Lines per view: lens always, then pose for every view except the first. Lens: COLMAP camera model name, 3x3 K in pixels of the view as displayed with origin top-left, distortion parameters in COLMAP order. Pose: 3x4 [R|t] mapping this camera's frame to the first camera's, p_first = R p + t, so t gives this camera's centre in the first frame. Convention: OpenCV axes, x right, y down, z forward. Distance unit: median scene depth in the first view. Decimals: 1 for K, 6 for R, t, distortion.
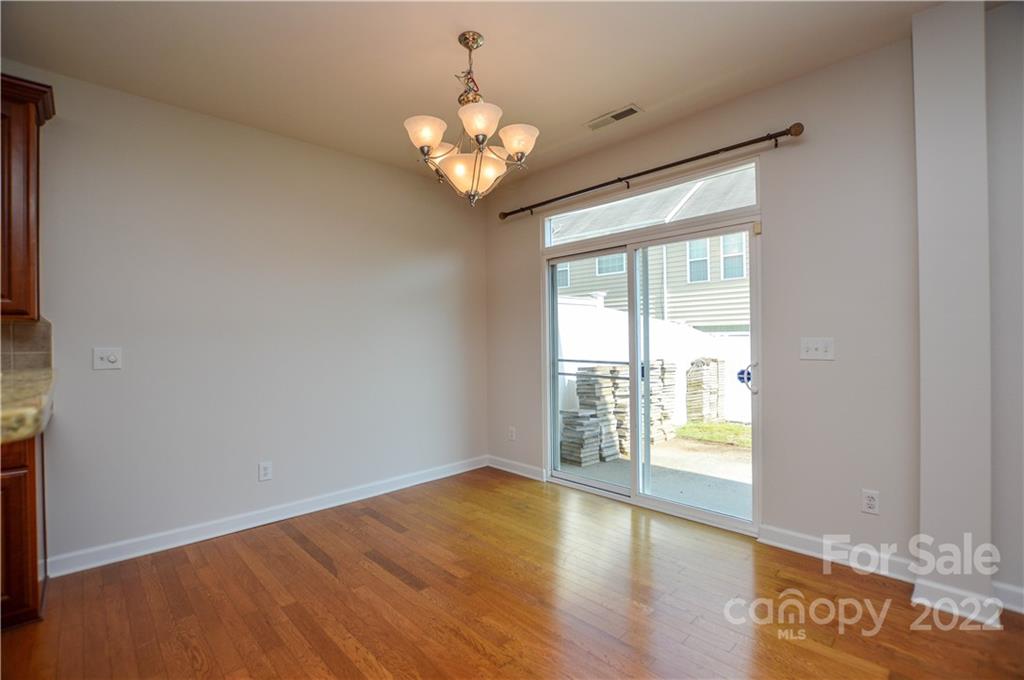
lens RADIAL K [[455.5, 0, 512.0], [0, 455.5, 340.0], [0, 0, 1]] dist [-0.028544, 0.000258]
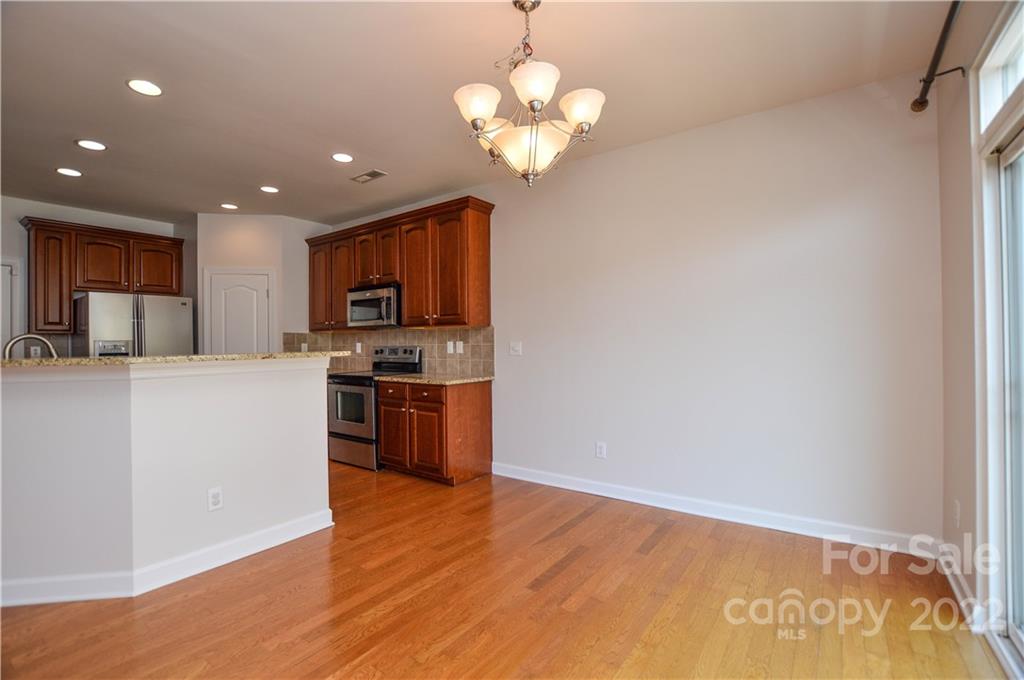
lens RADIAL K [[455.5, 0, 512.0], [0, 455.5, 340.0], [0, 0, 1]] dist [-0.028544, 0.000258]
pose [[0.178849, 0.006198, -0.983857, 0.616340], [0.008292, 0.999935, 0.007806, -0.001540], [0.983842, -0.009554, 0.178786, 0.634269]]
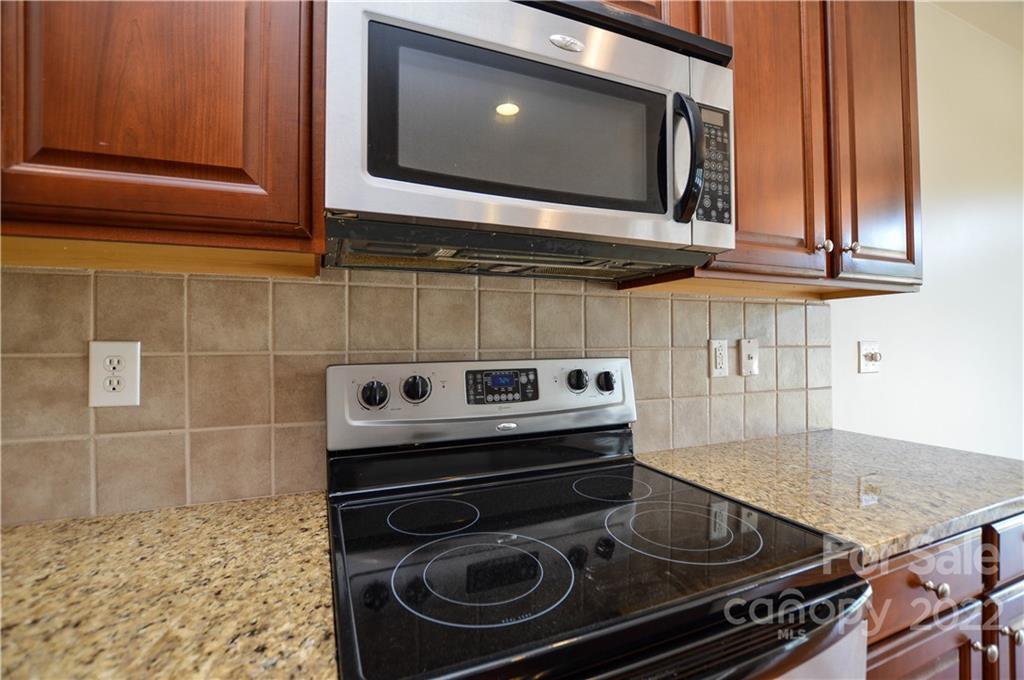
lens RADIAL K [[455.5, 0, 512.0], [0, 455.5, 340.0], [0, 0, 1]] dist [-0.028544, 0.000258]
pose [[0.932383, 0.007900, -0.361384, -1.055222], [-0.007061, 0.999968, 0.003644, 0.015552], [0.361402, -0.000846, 0.932410, 0.154392]]
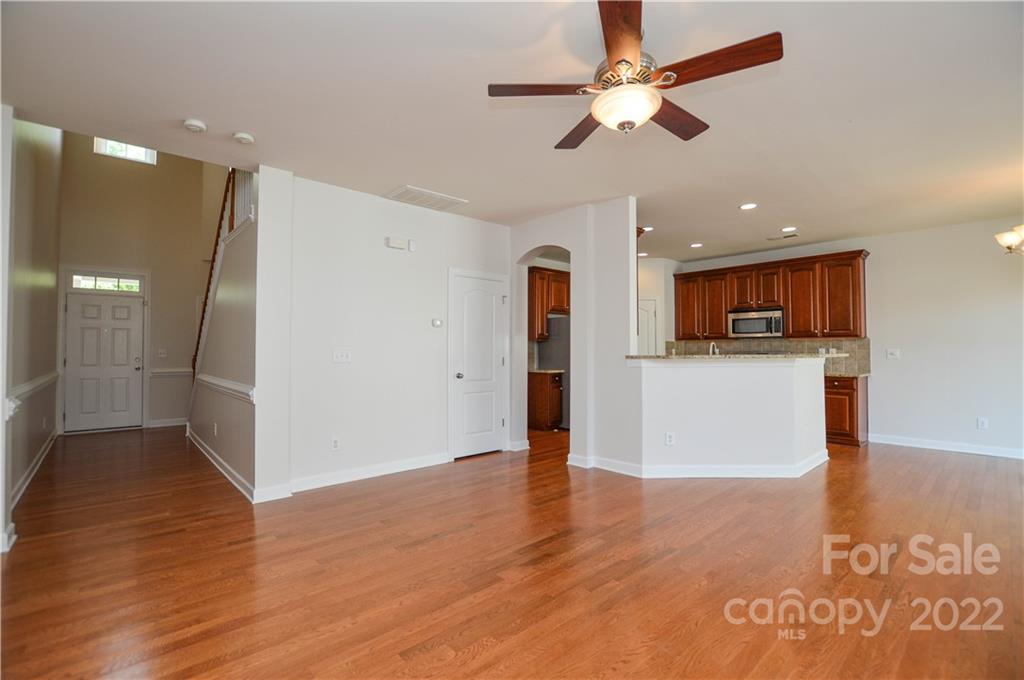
lens RADIAL K [[455.5, 0, 512.0], [0, 455.5, 340.0], [0, 0, 1]] dist [-0.028544, 0.000258]
pose [[-0.034179, -0.012022, -0.999343, 1.287081], [-0.000375, 0.999928, -0.012017, -0.000642], [0.999416, -0.000036, -0.034181, -0.770961]]
